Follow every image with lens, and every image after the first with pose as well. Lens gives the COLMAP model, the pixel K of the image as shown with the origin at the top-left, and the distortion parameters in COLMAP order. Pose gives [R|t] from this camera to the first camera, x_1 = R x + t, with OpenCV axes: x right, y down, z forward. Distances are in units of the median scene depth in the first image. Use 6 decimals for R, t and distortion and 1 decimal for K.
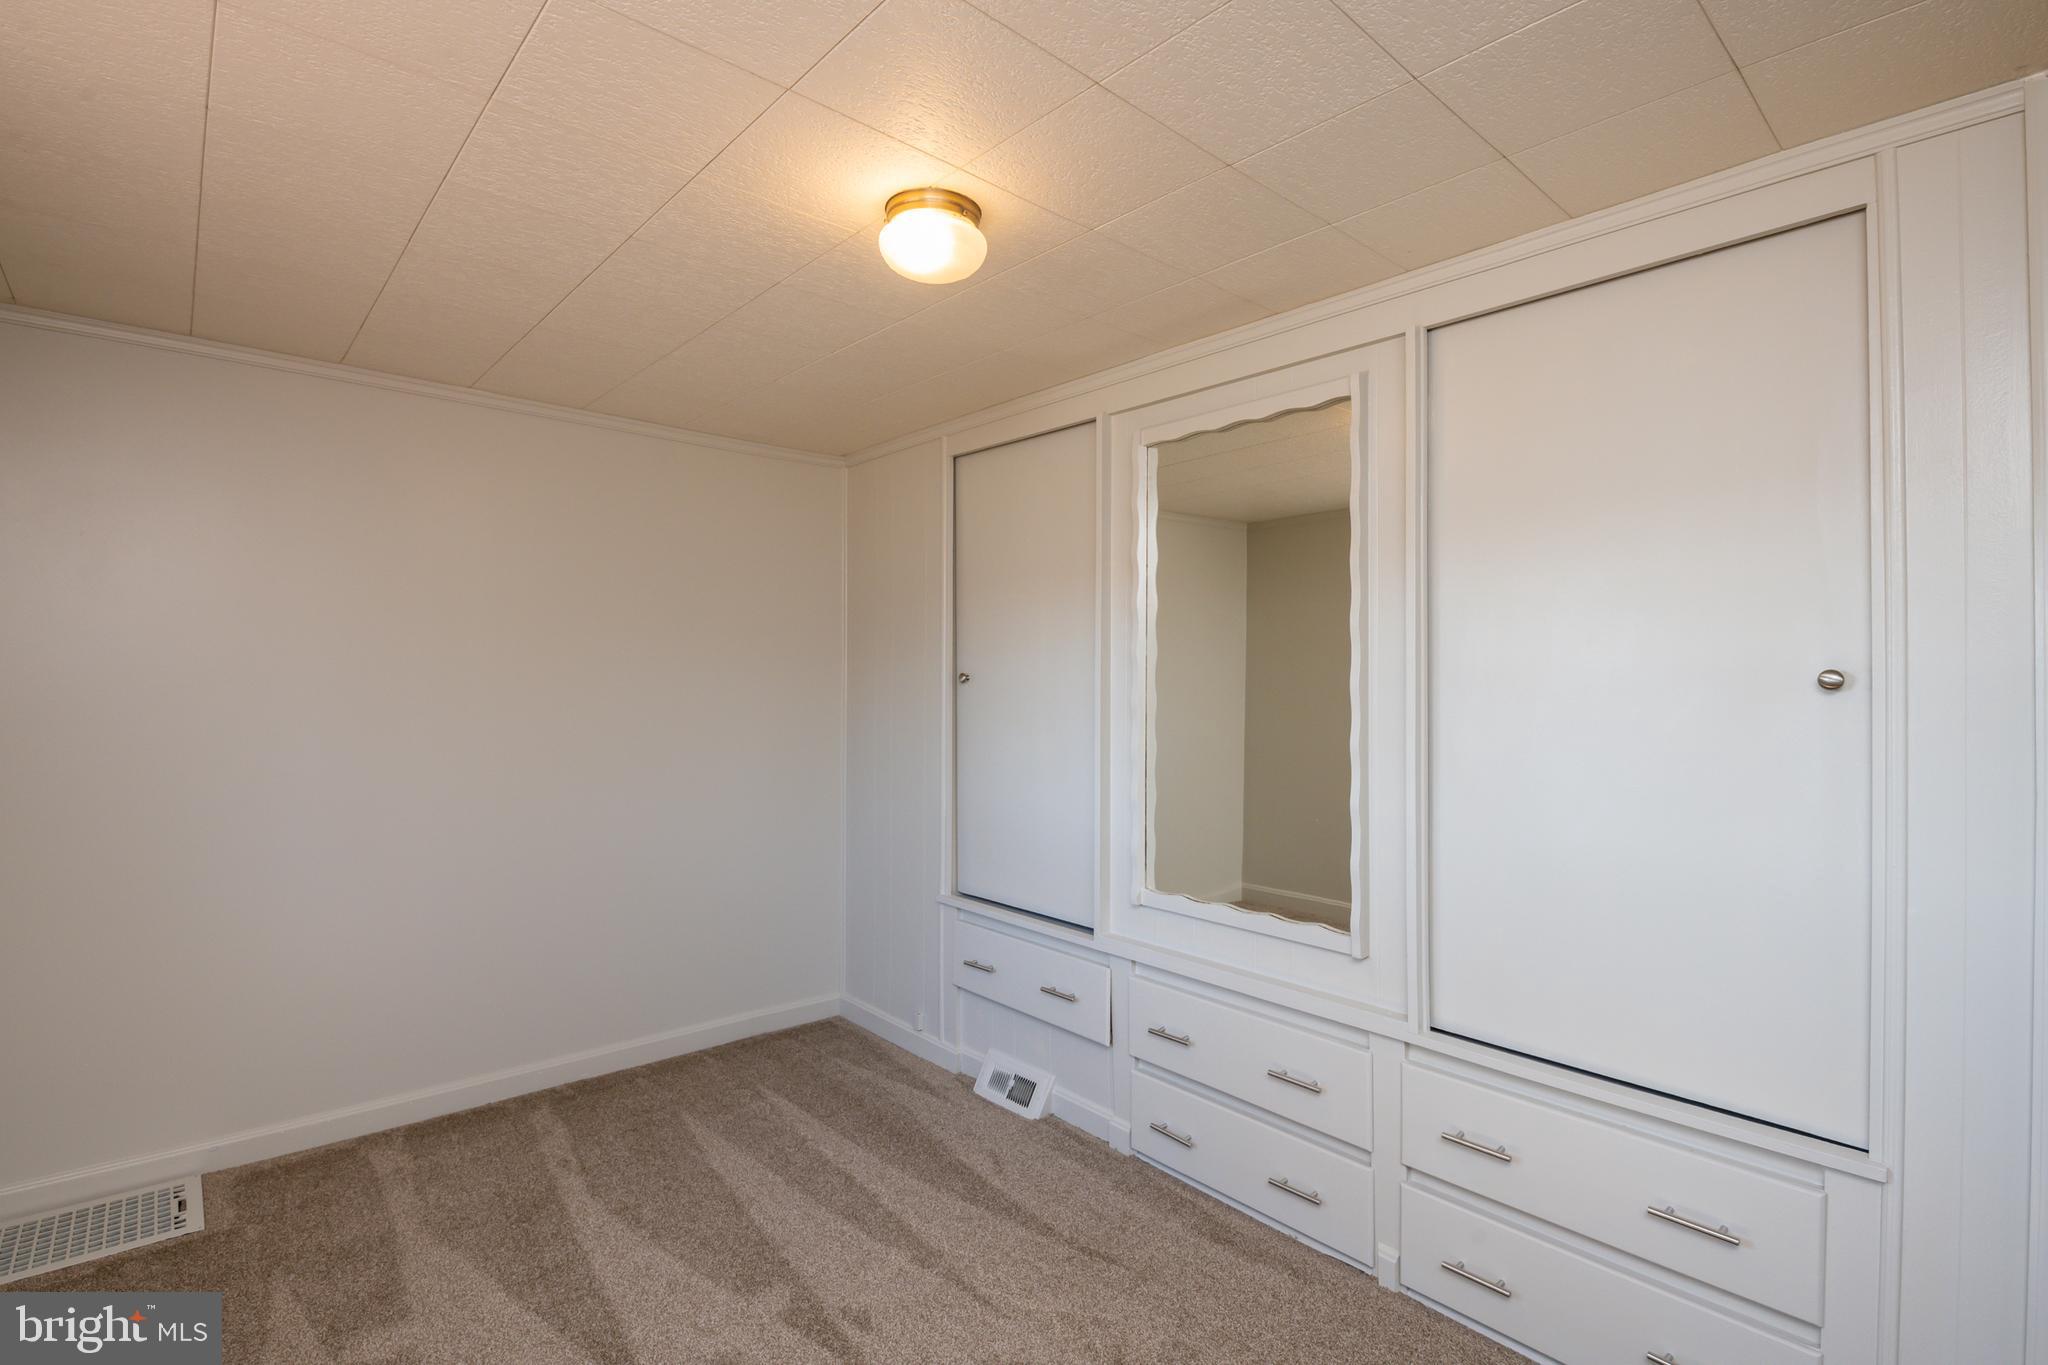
lens RADIAL K [[945.4, 0, 1038.7], [0, 945.4, 688.0], [0, 0, 1]] dist [-0.017771, -0.001988]
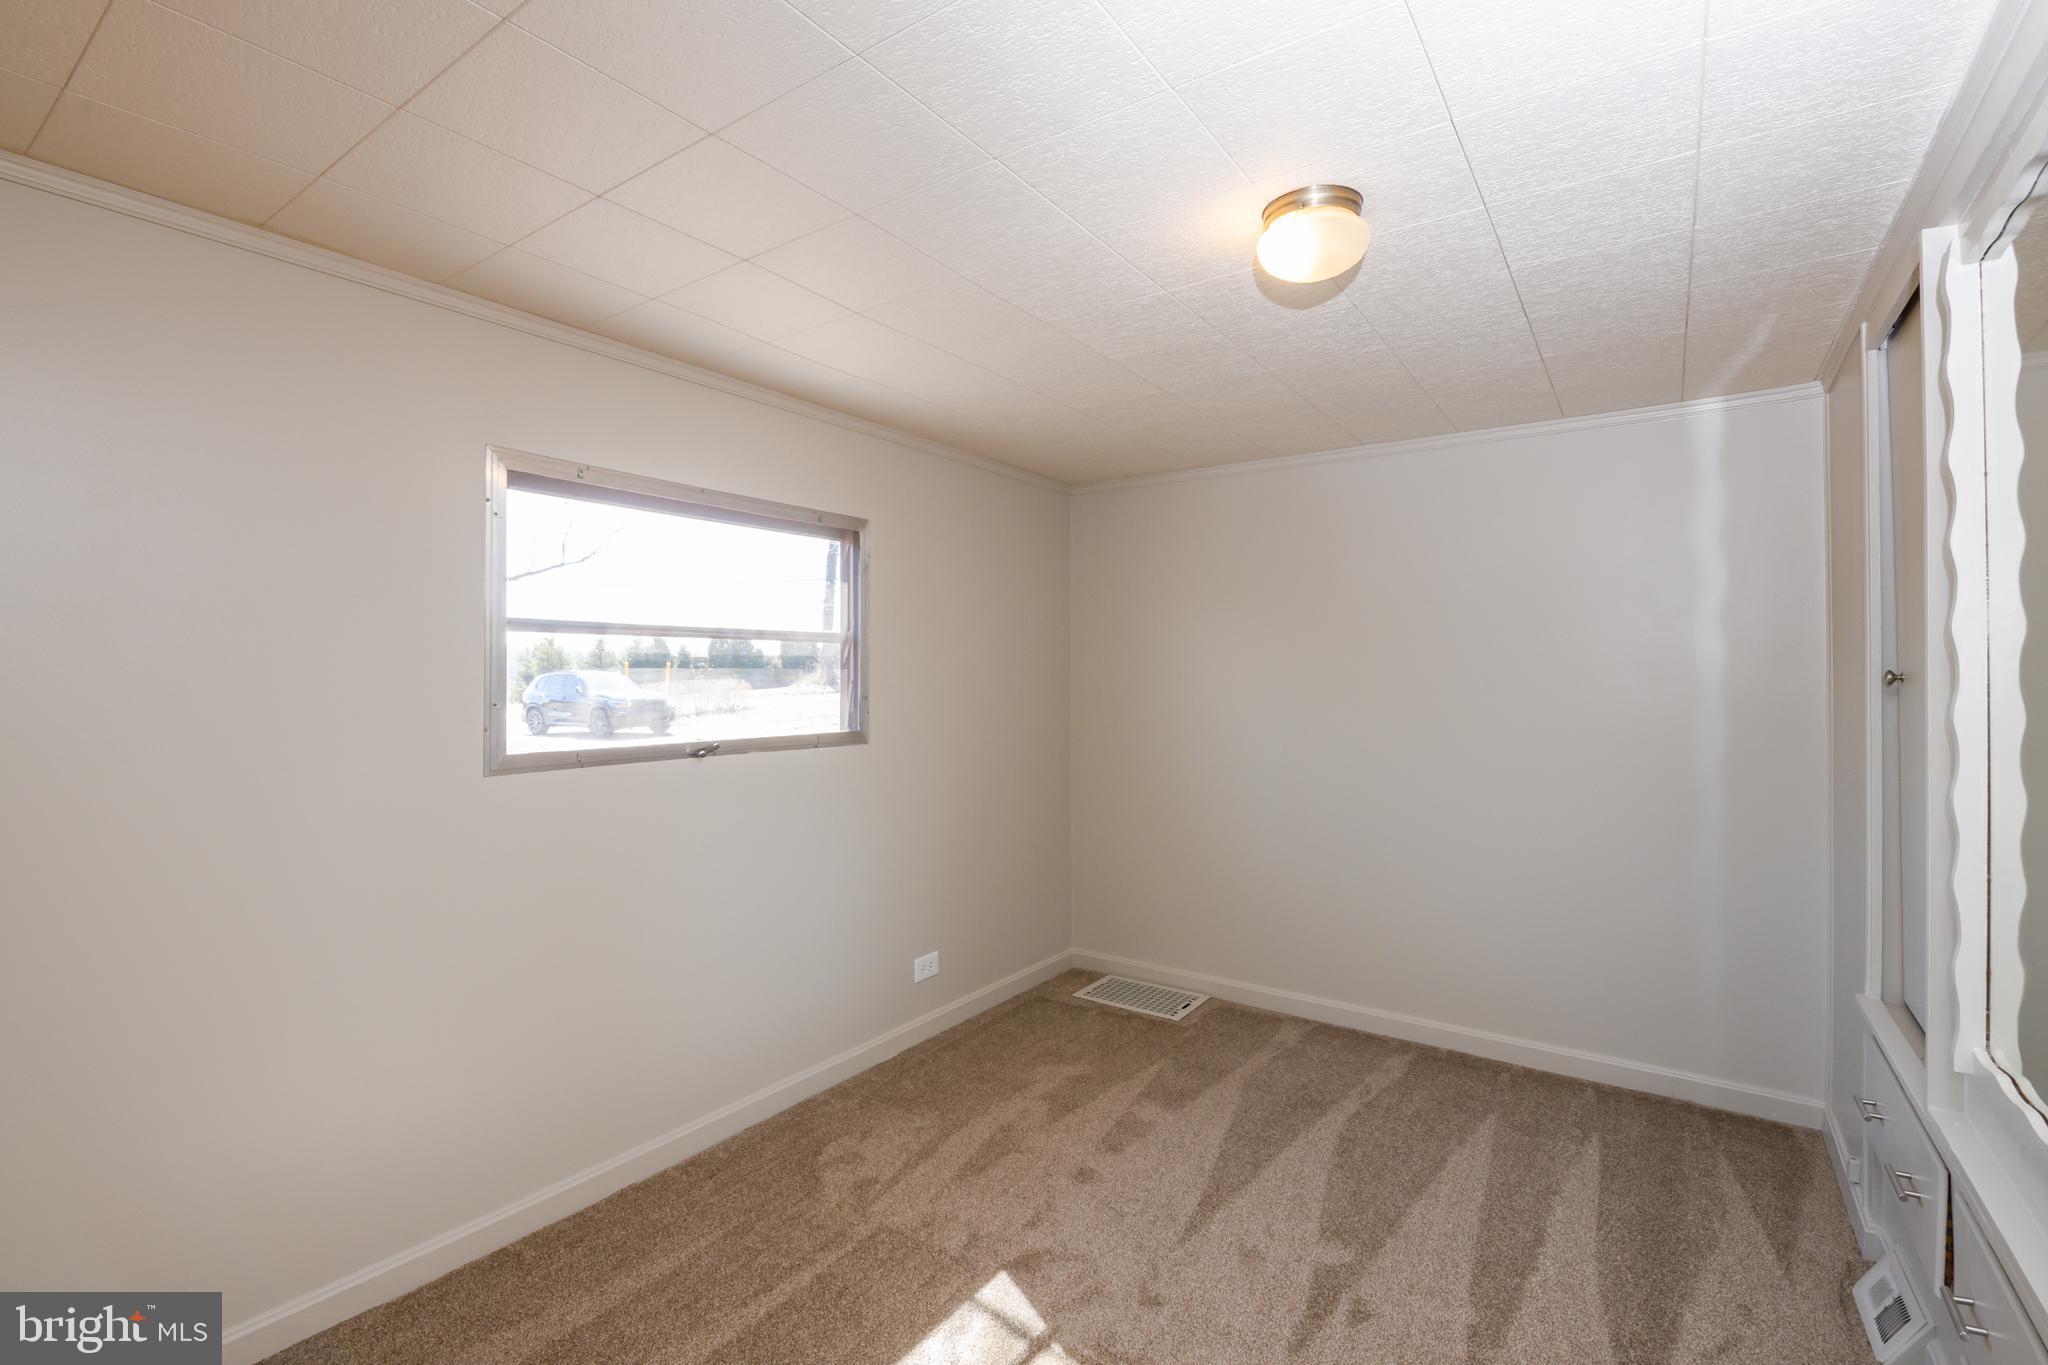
lens RADIAL K [[945.4, 0, 1035.3], [0, 945.4, 665.5], [0, 0, 1]] dist [-0.017771, -0.001988]
pose [[0.215898, -0.015074, -0.976300, 0.571825], [-0.013286, 0.999743, -0.018375, -0.002285], [0.976326, 0.016938, 0.215642, 0.337159]]
